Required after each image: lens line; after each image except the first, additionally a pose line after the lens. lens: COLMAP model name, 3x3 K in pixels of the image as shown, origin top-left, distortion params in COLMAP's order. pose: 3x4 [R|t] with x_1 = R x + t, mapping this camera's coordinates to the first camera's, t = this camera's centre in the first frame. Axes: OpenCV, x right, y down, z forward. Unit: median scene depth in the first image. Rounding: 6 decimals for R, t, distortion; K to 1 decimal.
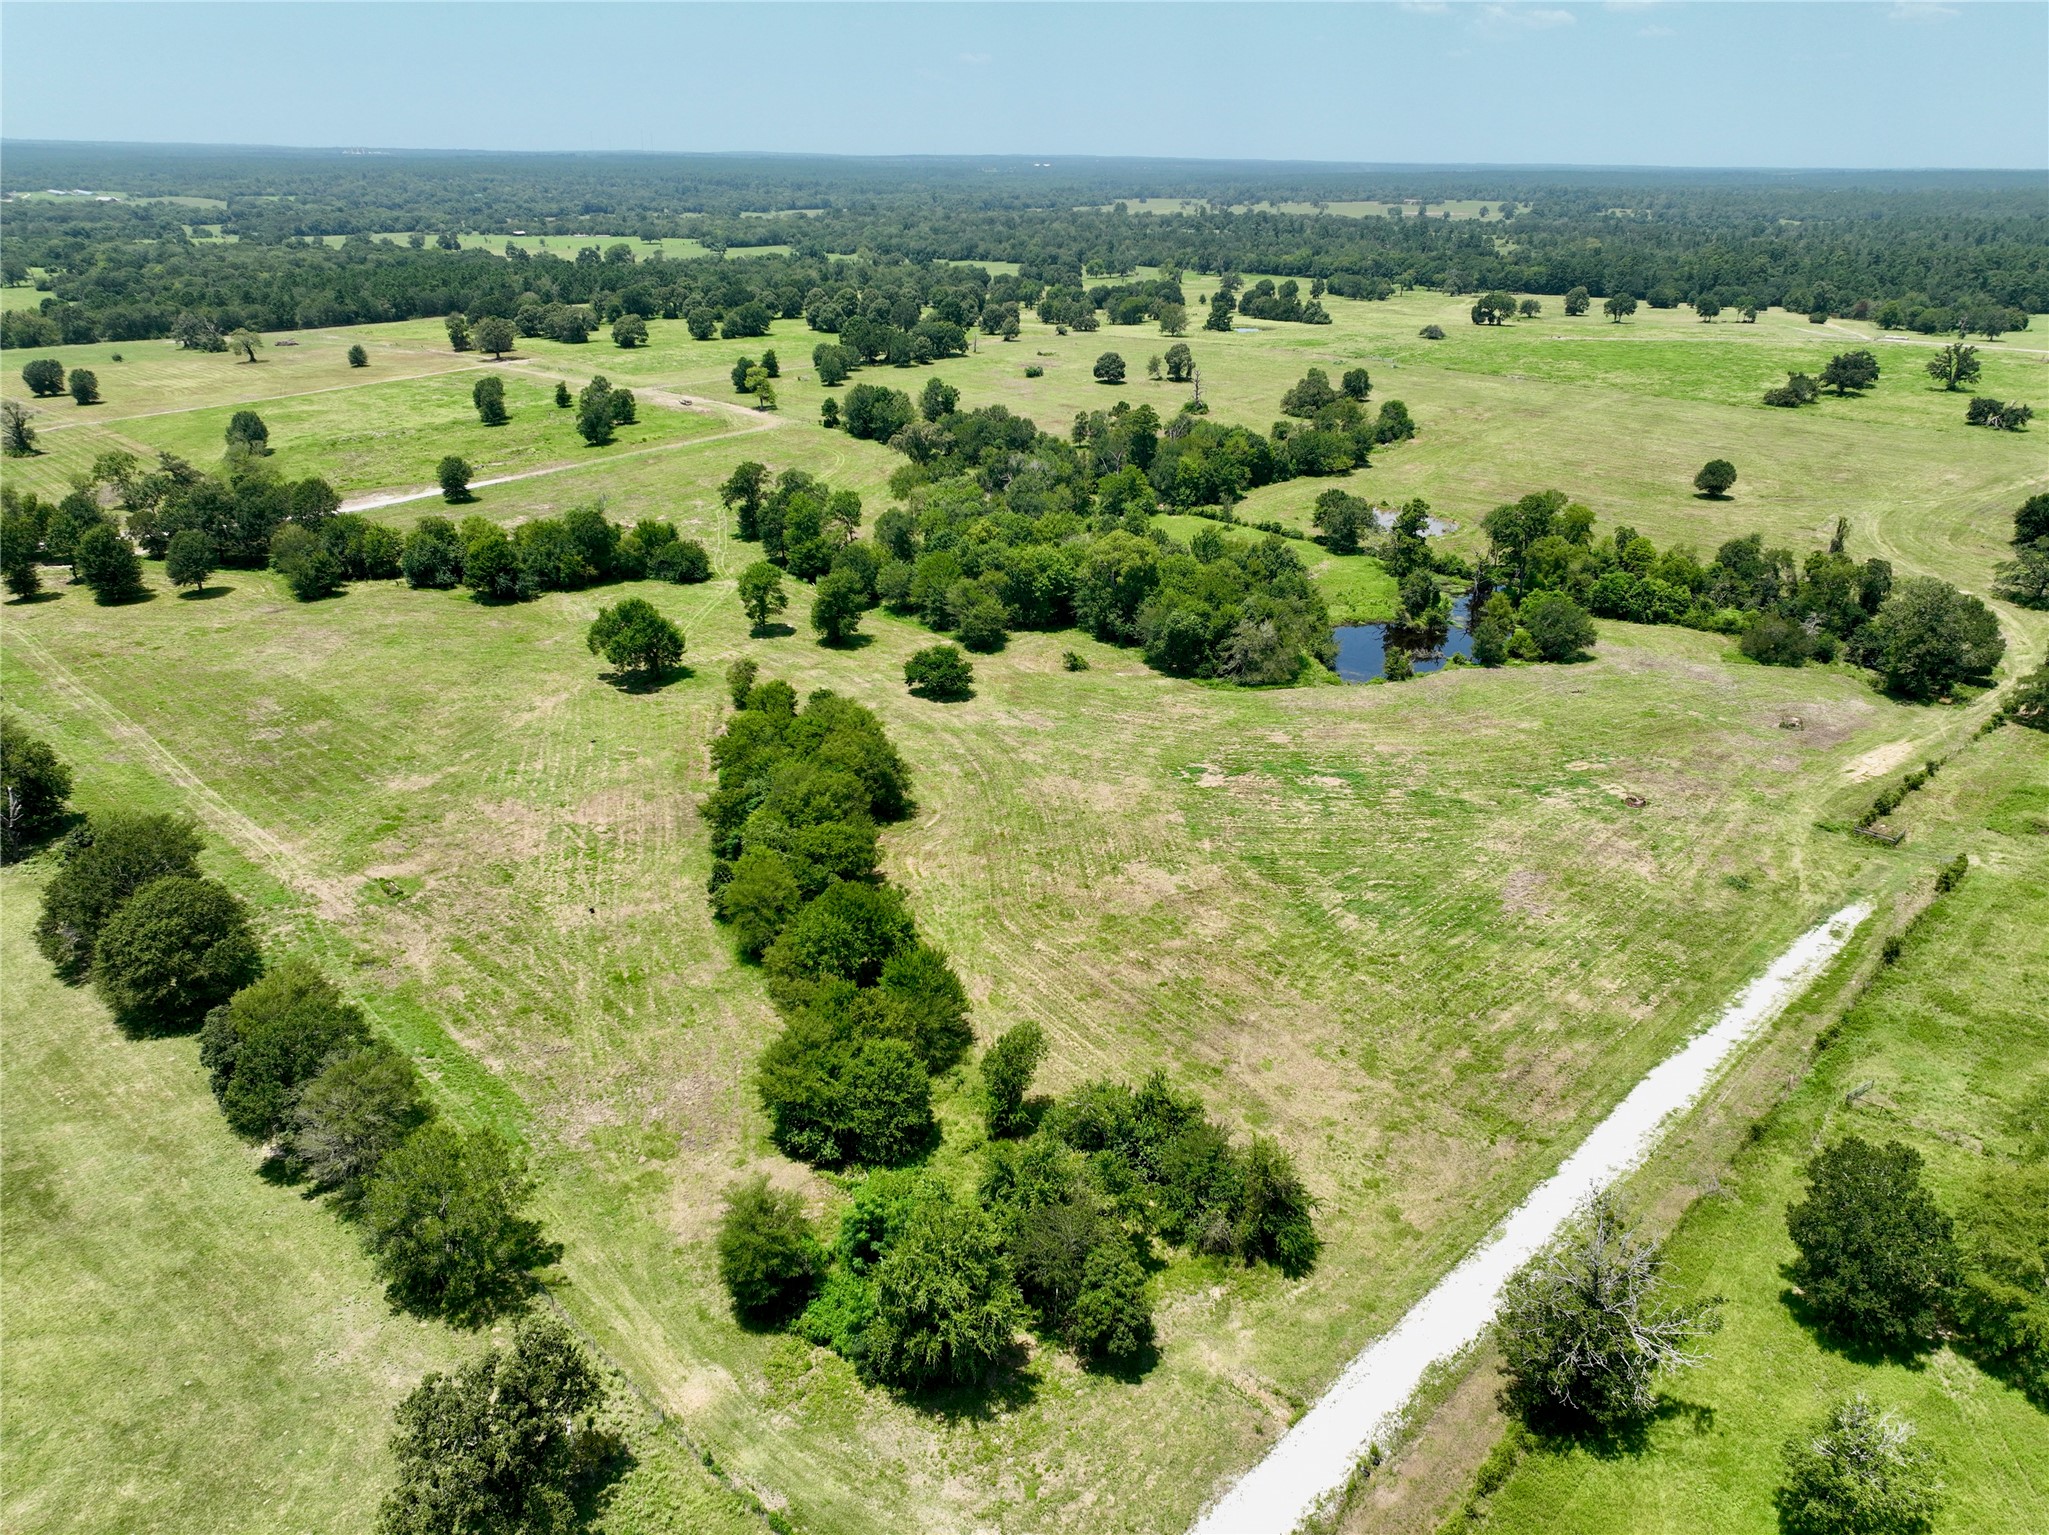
lens RADIAL K [[1428.7, 0, 1022.3], [0, 1428.7, 757.1], [0, 0, 1]] dist [-0.006348, 0.016328]
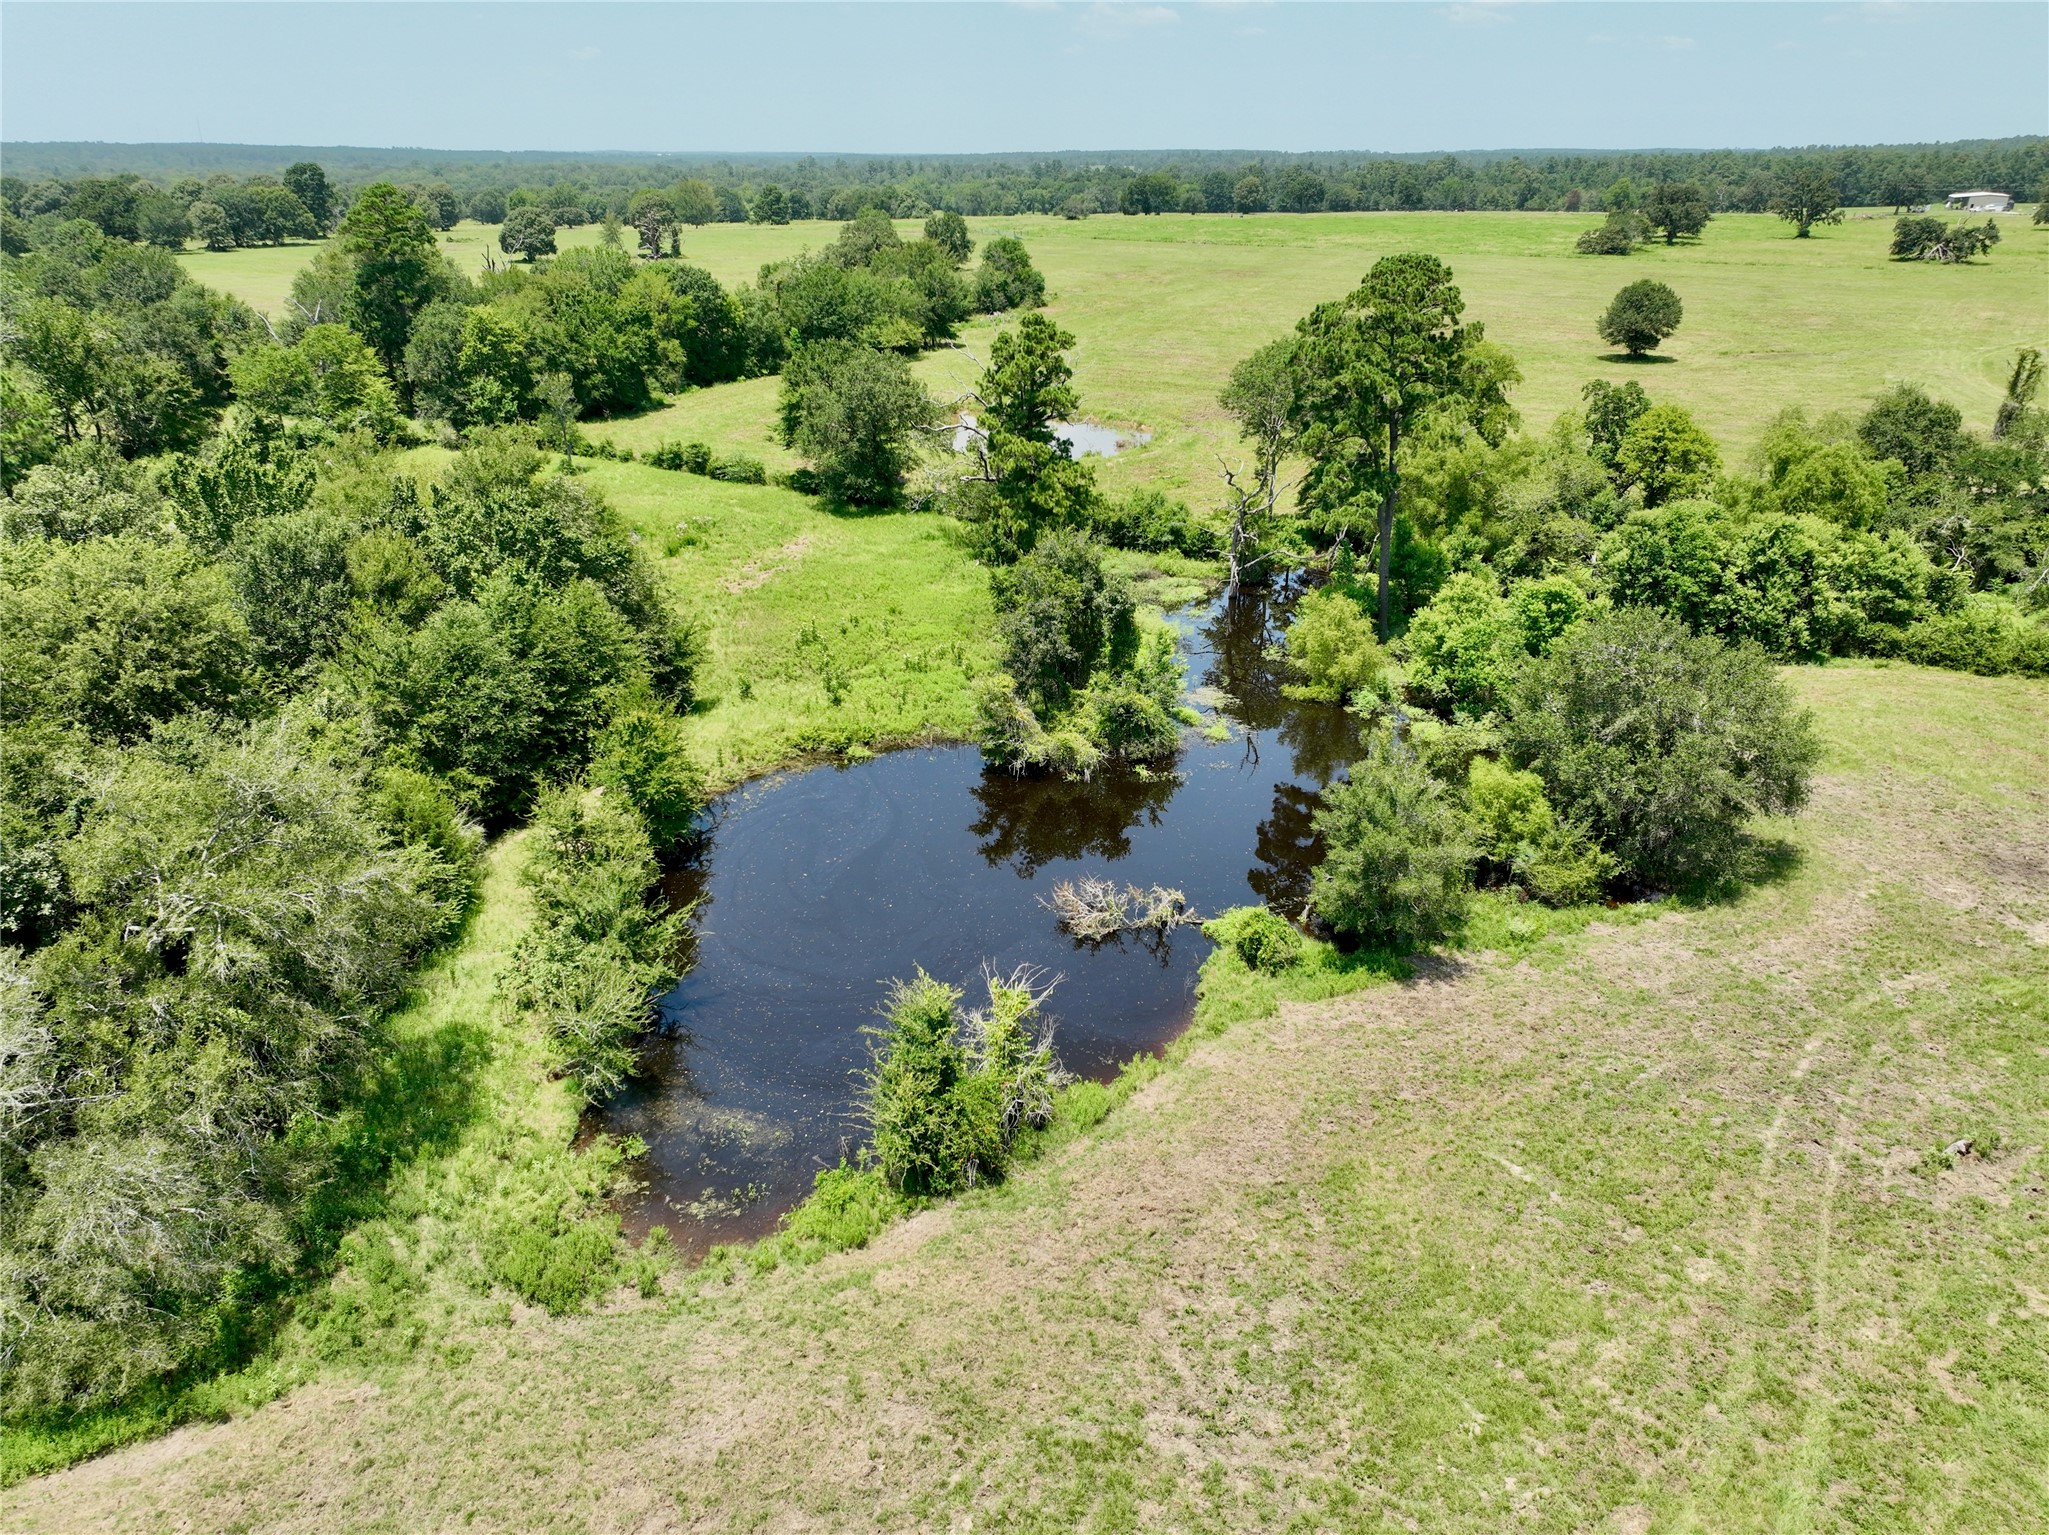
lens RADIAL K [[1428.7, 0, 1030.2], [0, 1428.7, 766.1], [0, 0, 1]] dist [-0.006348, 0.016328]
pose [[0.972124, -0.098870, 0.212603, 0.230021], [0.097688, 0.995087, 0.016083, -0.100304], [-0.213148, 0.005134, 0.977006, 0.800456]]
